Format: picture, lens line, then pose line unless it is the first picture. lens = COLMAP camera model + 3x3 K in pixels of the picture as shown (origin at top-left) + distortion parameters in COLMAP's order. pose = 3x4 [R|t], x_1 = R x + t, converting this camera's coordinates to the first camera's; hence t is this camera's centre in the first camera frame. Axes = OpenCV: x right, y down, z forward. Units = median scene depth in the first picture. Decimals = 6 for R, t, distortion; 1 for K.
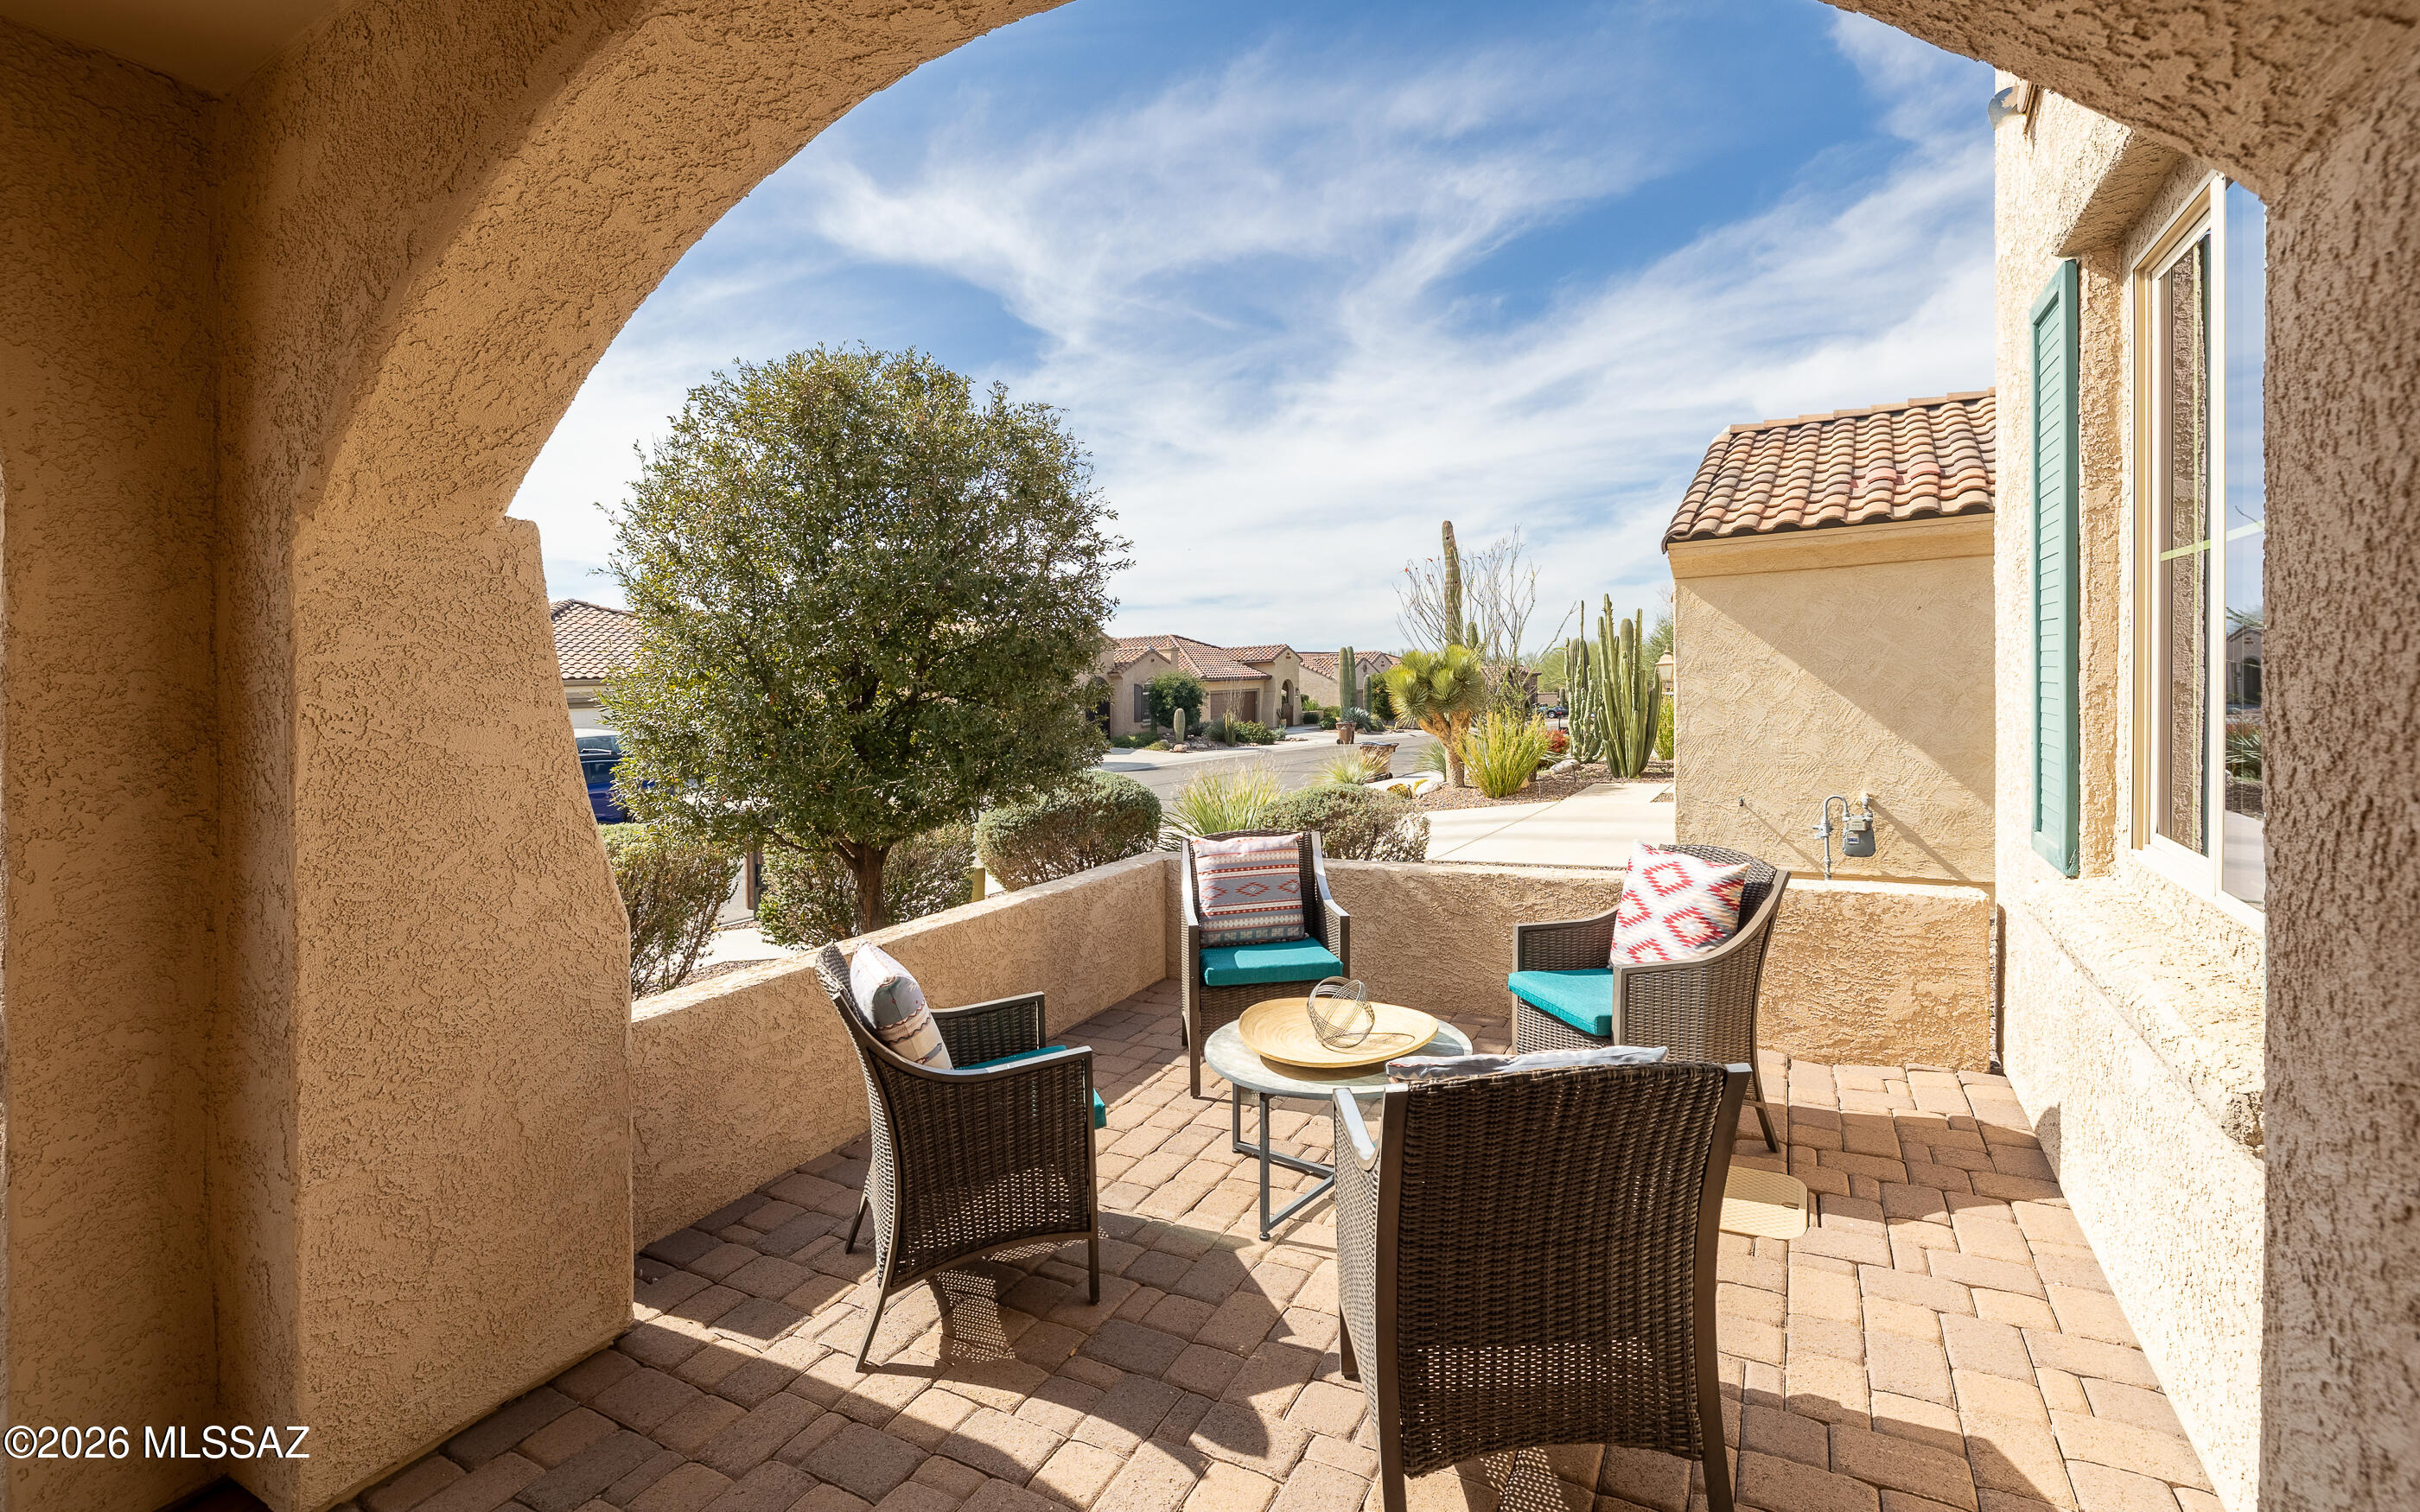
lens RADIAL K [[1032.2, 0, 1141.4], [0, 1032.2, 649.1], [0, 0, 1]] dist [-0.002119, 0.001052]
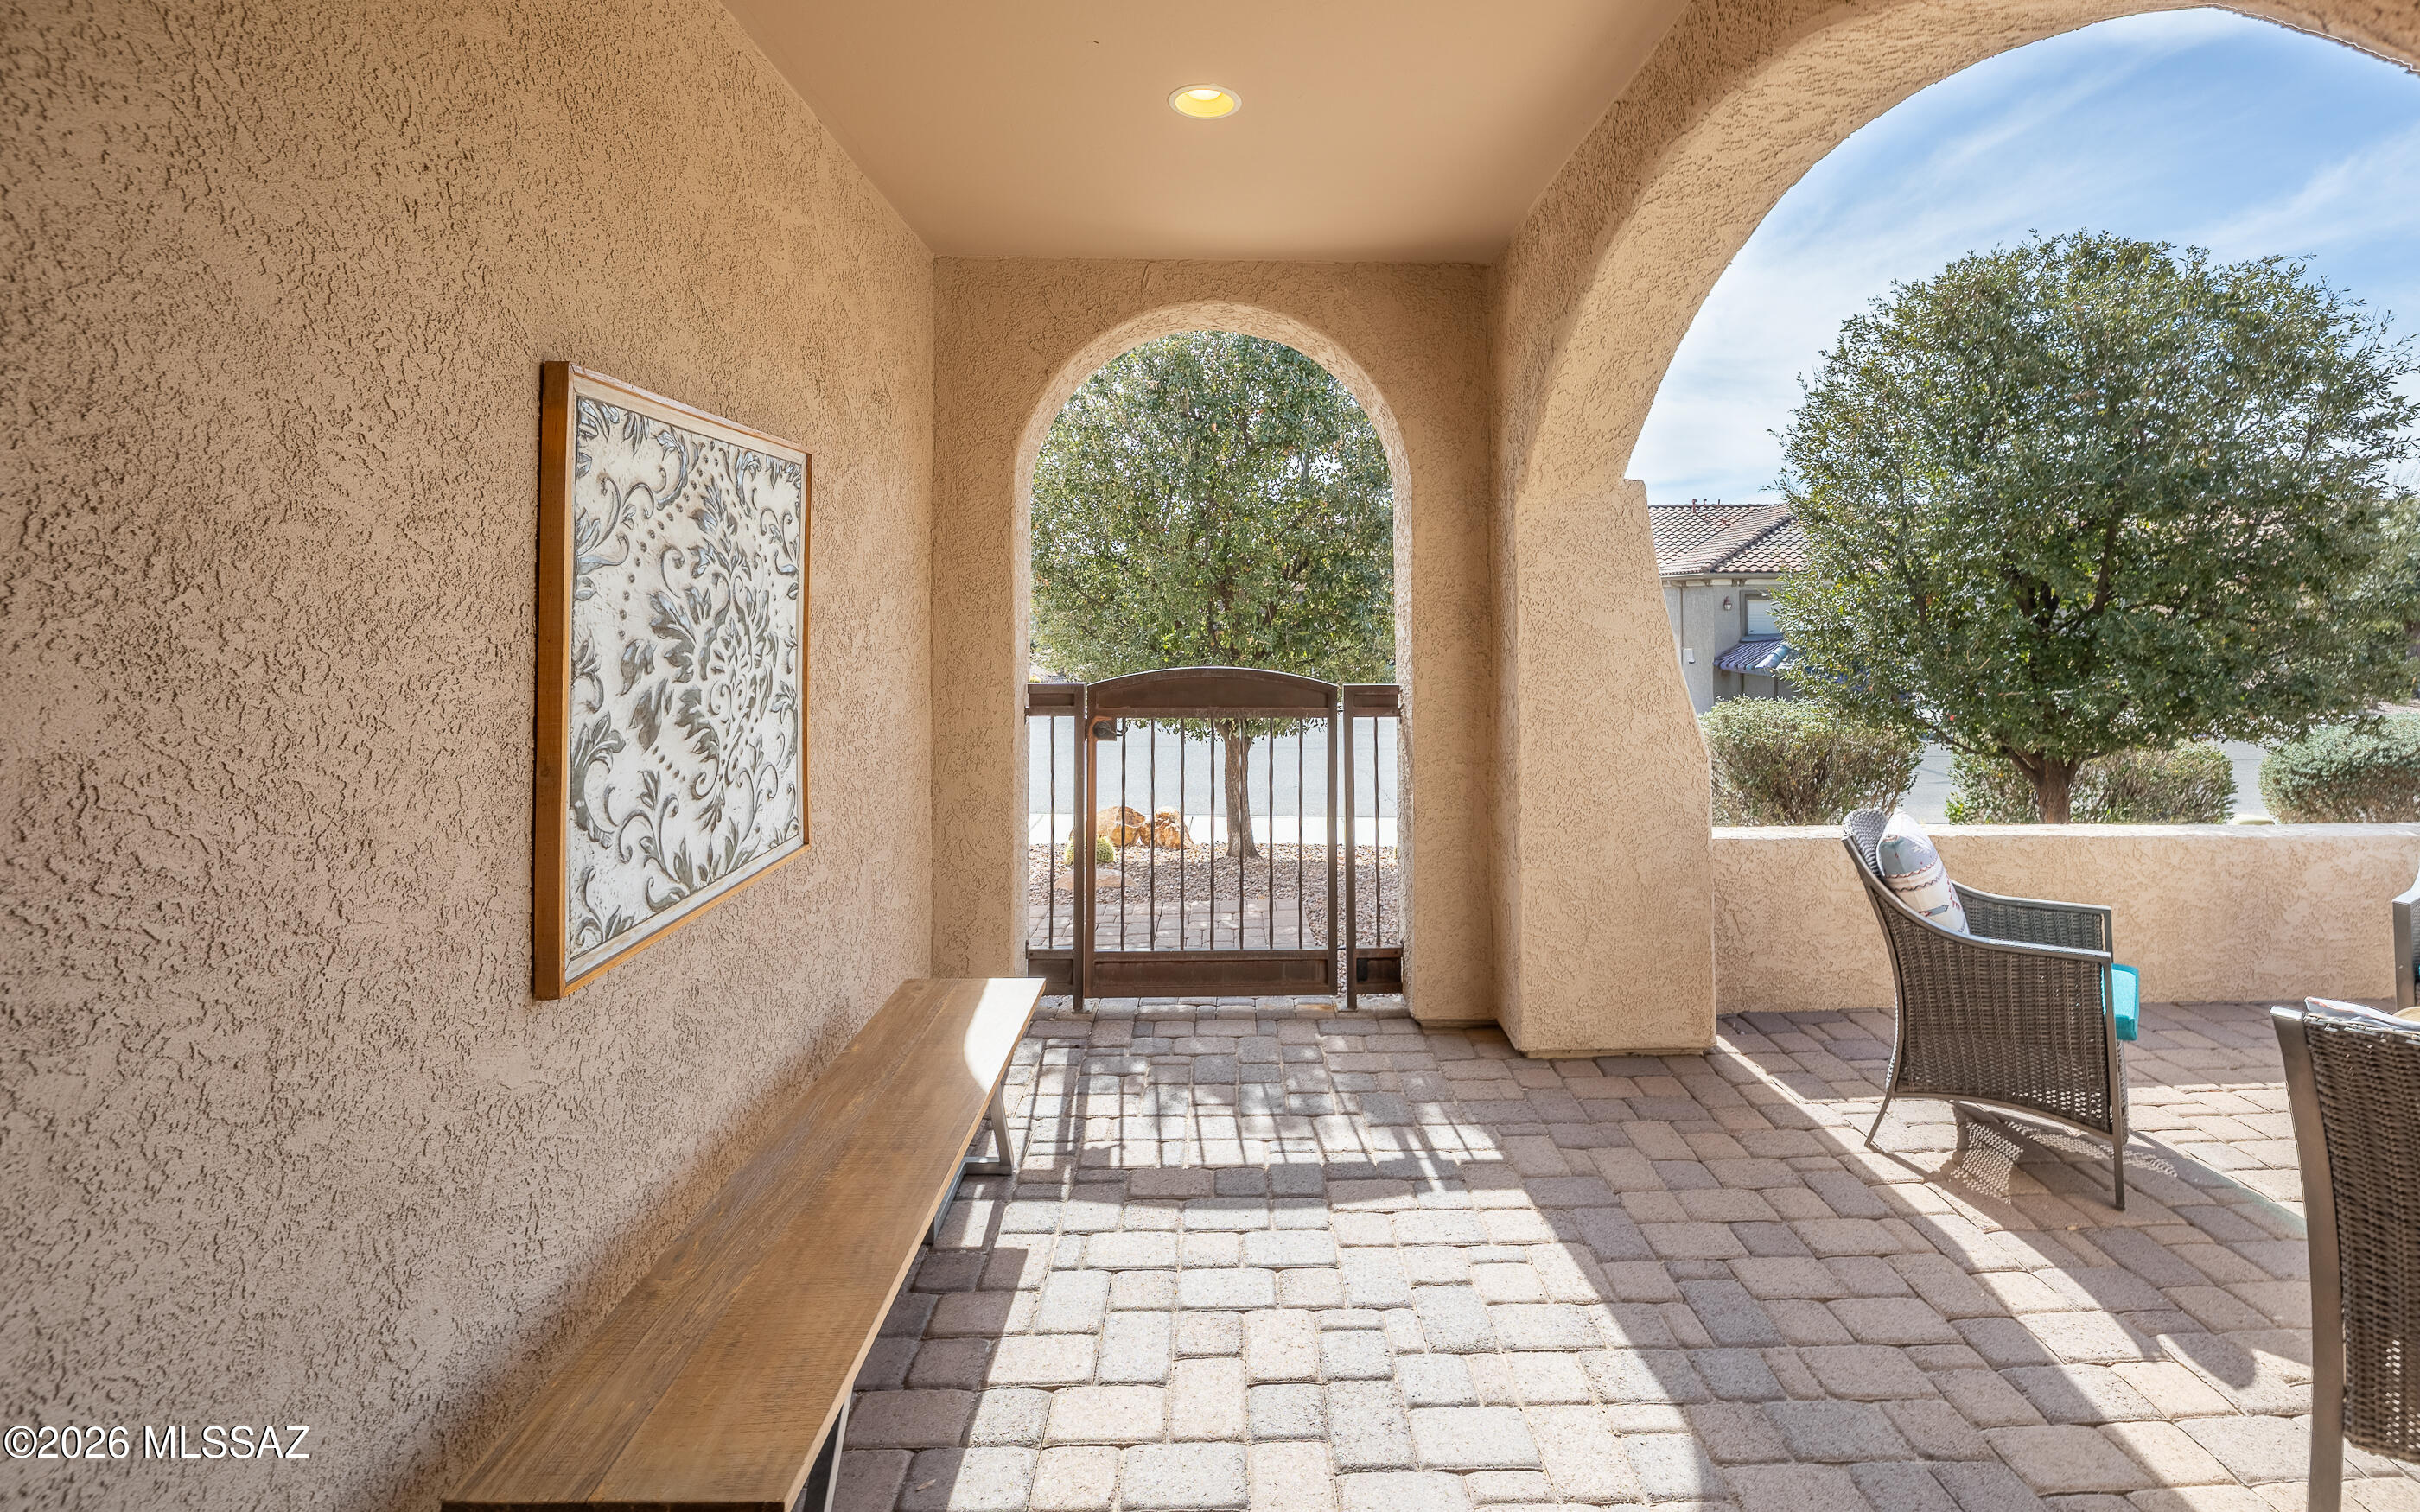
lens RADIAL K [[1032.2, 0, 1222.2], [0, 1032.2, 736.3], [0, 0, 1]] dist [-0.002119, 0.001052]
pose [[0.487731, 0.152577, -0.859557, 0.341787], [0.014741, 0.983029, 0.182858, -0.027530], [0.872870, -0.101856, 0.477204, -0.224558]]
